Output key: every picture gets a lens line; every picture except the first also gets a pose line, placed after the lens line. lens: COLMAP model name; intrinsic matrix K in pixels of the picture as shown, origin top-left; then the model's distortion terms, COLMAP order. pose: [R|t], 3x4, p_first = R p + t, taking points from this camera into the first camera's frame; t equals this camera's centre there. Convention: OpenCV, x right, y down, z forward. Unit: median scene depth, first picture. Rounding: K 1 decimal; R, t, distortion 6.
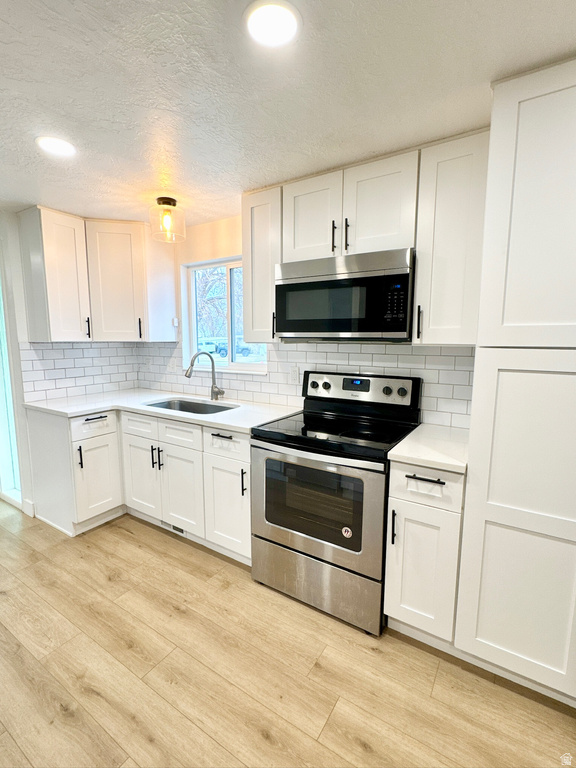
lens RADIAL K [[360.1, 0, 285.9], [0, 360.1, 380.6], [0, 0, 1]] dist [-0.002497, -0.001384]
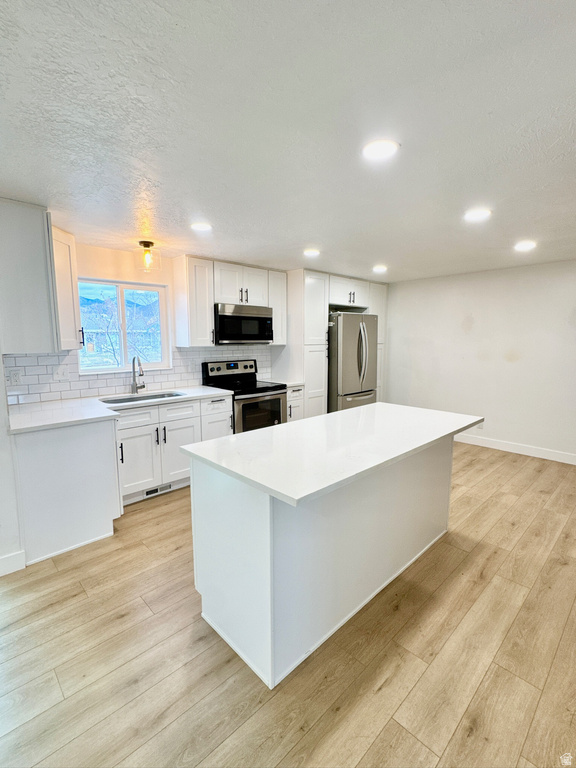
lens RADIAL K [[360.1, 0, 288.2], [0, 360.1, 387.5], [0, 0, 1]] dist [-0.002497, -0.001384]
pose [[0.221318, -0.133157, 0.966068, -1.779042], [0.120610, 0.986766, 0.108379, -0.054969], [-0.967715, 0.092531, 0.234449, 0.262317]]
